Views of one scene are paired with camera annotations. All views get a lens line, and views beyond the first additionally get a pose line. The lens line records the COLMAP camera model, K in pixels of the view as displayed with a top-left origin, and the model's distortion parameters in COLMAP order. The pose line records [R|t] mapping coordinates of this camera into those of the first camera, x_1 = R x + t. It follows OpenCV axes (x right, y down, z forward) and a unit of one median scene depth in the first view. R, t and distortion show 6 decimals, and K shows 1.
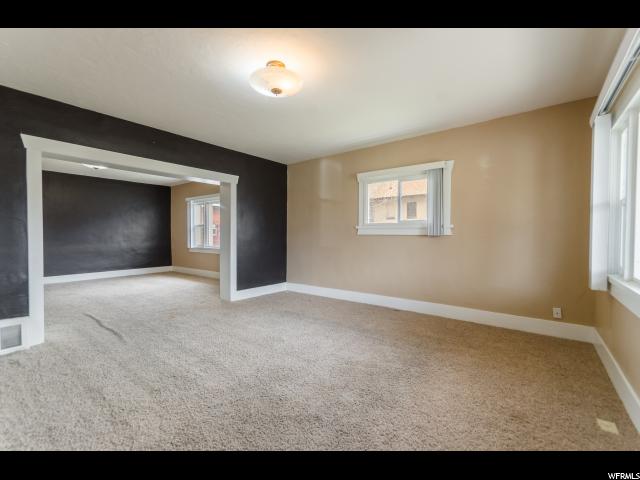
lens RADIAL K [[275.9, 0, 321.8], [0, 275.9, 239.1], [0, 0, 1]] dist [-0.000267, -0.000081]
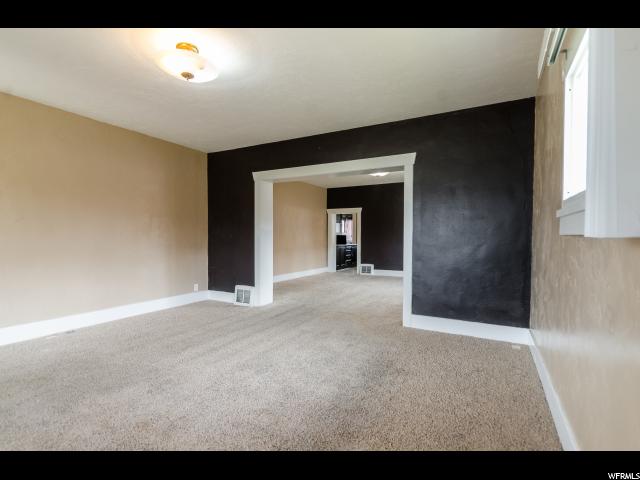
lens RADIAL K [[320.2, 0, 318.6], [0, 320.2, 240.6], [0, 0, 1]] dist [0.000274, 0.000145]
pose [[0.153597, 0.015736, -0.988008, 0.625219], [-0.019164, 0.999733, 0.012944, -0.011956], [0.987948, 0.016946, 0.153857, 0.840010]]
